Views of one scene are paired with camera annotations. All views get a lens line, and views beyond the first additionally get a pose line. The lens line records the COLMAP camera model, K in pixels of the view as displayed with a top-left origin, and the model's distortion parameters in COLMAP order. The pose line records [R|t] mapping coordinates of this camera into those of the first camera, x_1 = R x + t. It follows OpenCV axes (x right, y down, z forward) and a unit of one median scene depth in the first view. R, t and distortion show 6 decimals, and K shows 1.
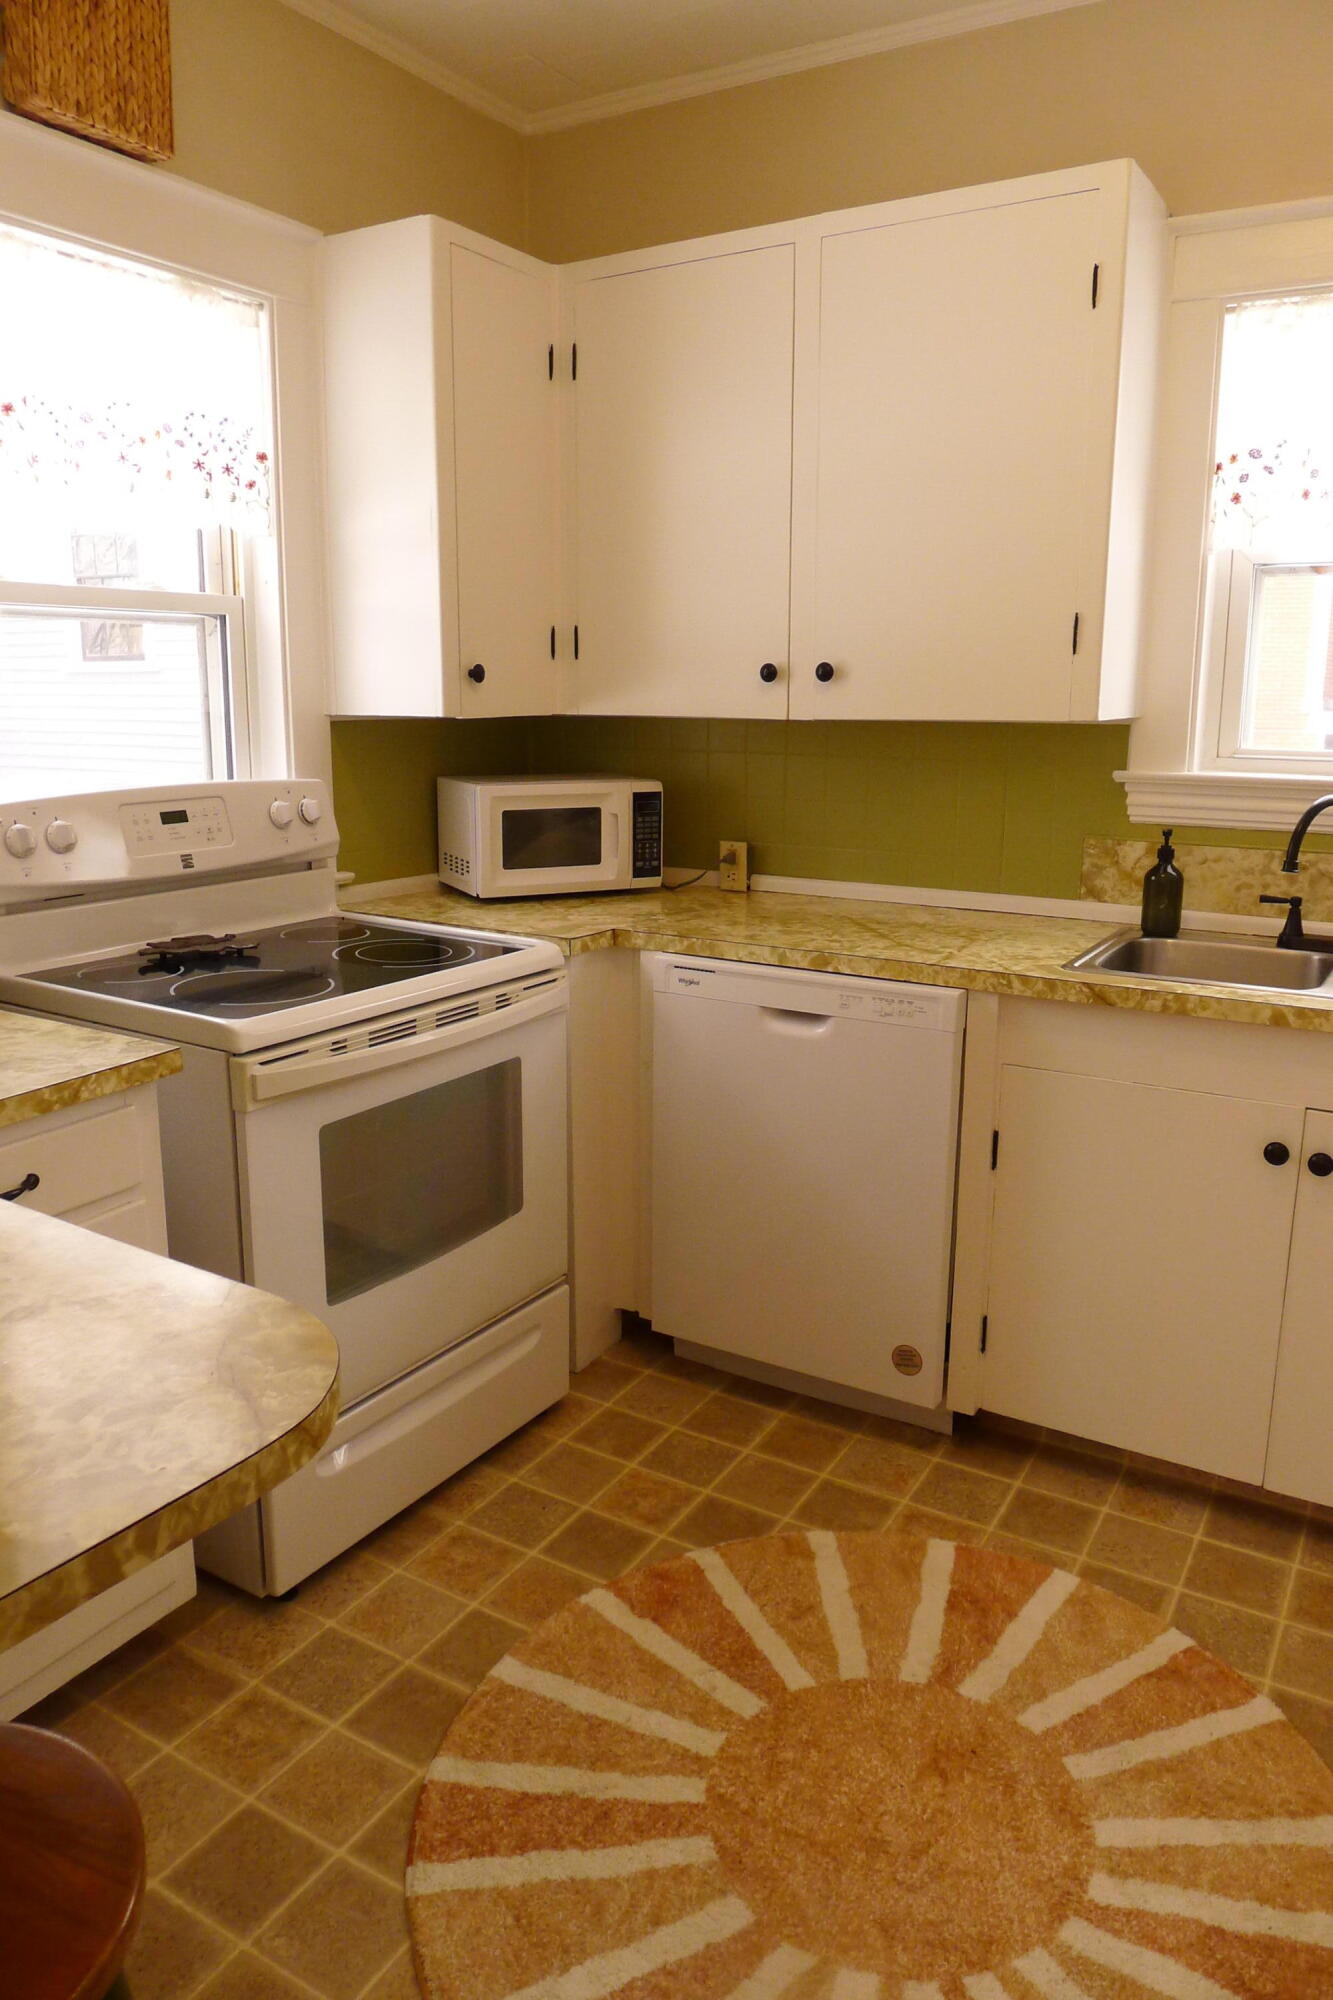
lens RADIAL K [[1380.5, 0, 662.6], [0, 1380.5, 999.8], [0, 0, 1]] dist [-0.046877, 0.017195]
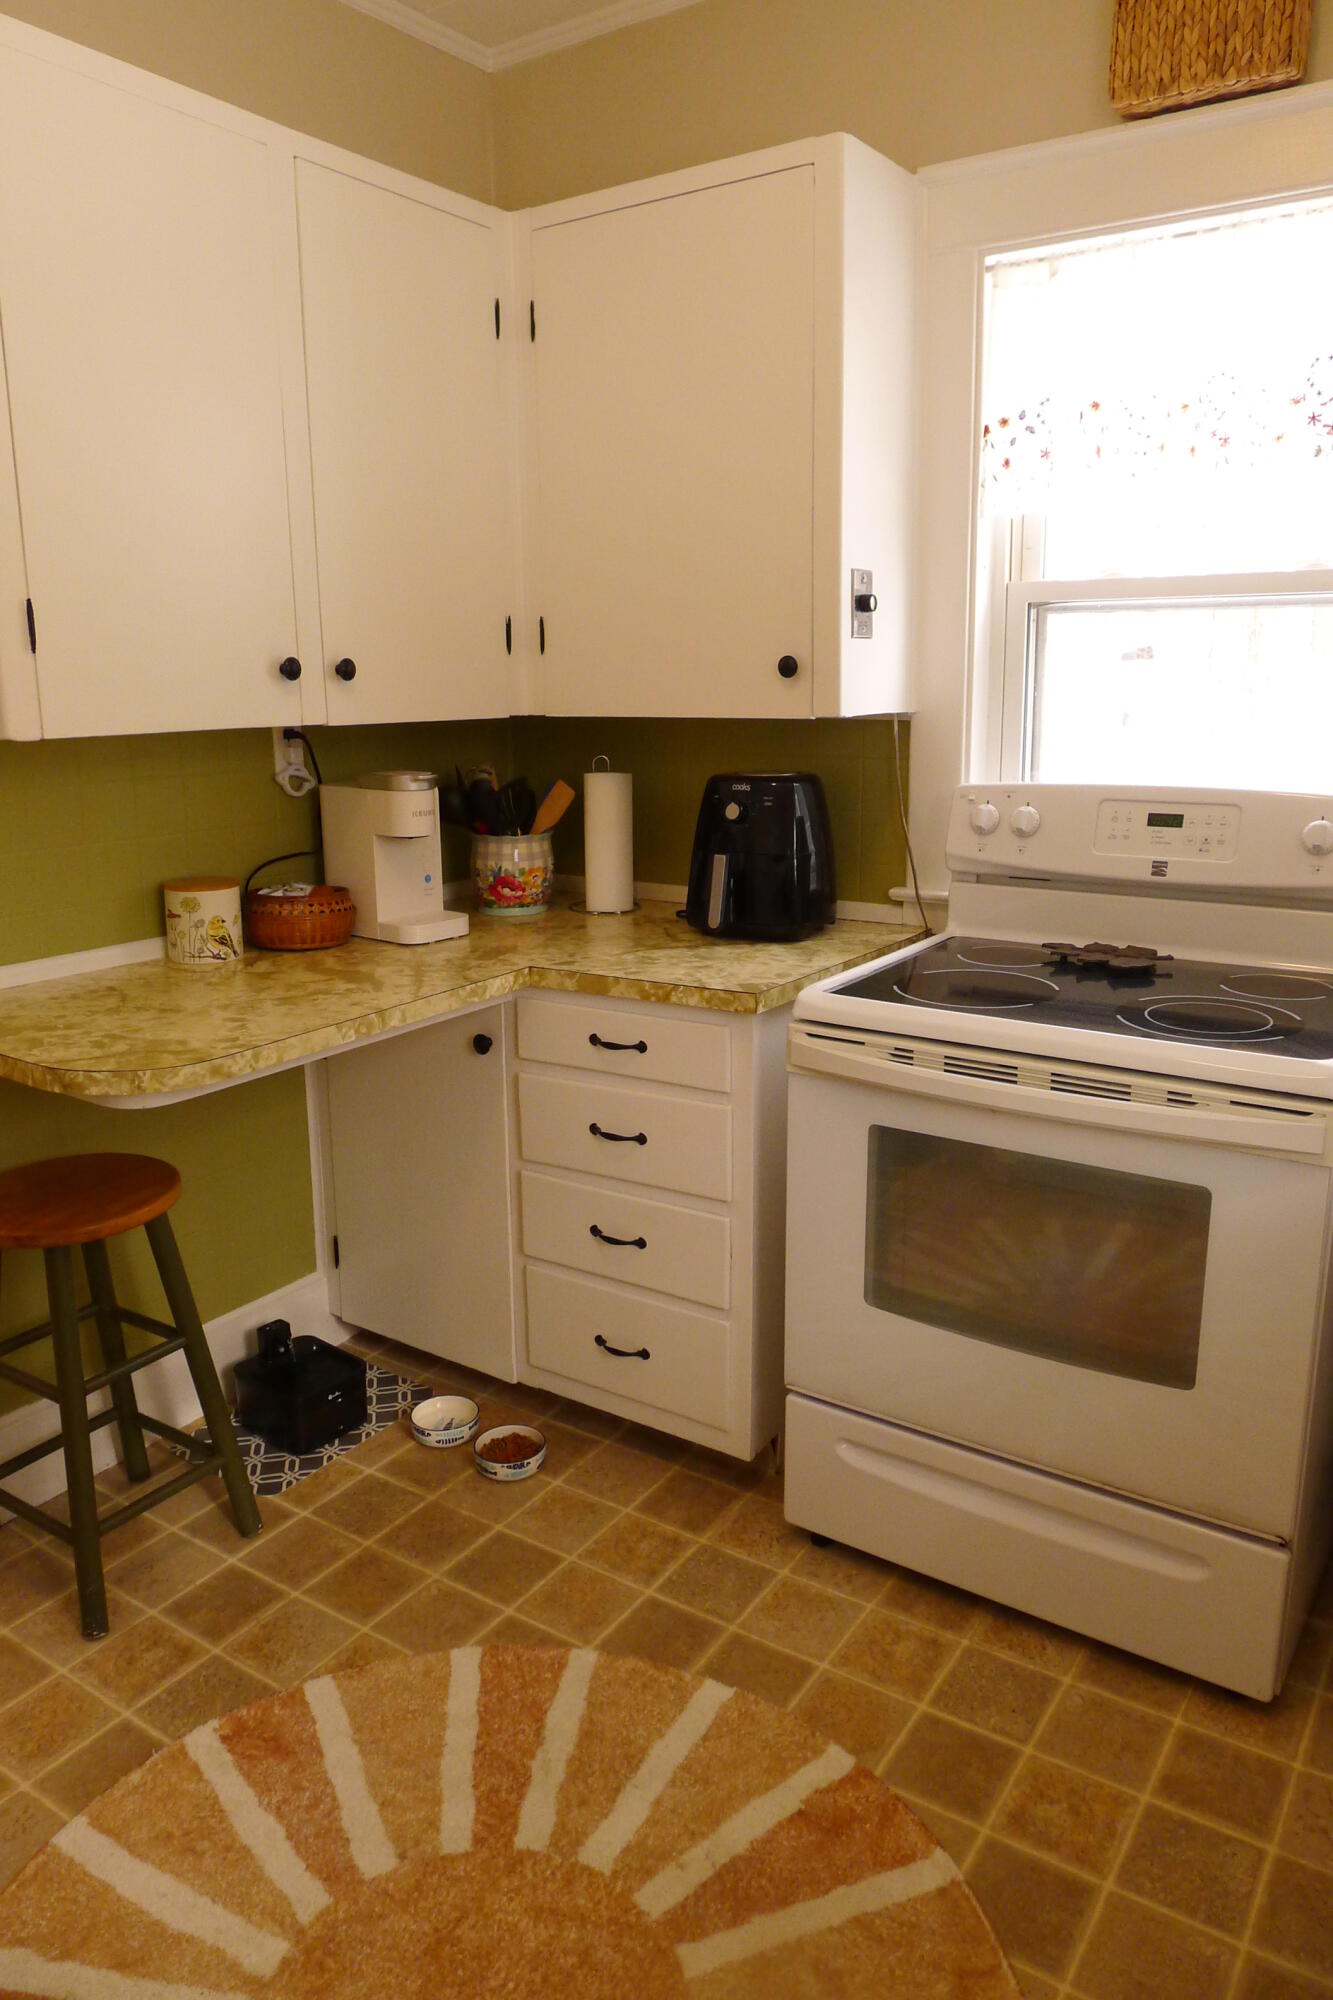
lens RADIAL K [[1380.5, 0, 664.6], [0, 1380.5, 990.2], [0, 0, 1]] dist [-0.046877, 0.017195]
pose [[-0.053858, 0.213673, -0.975419, 0.737323], [-0.210605, 0.952433, 0.220266, -0.194712], [0.976086, 0.217292, -0.006295, 0.869427]]
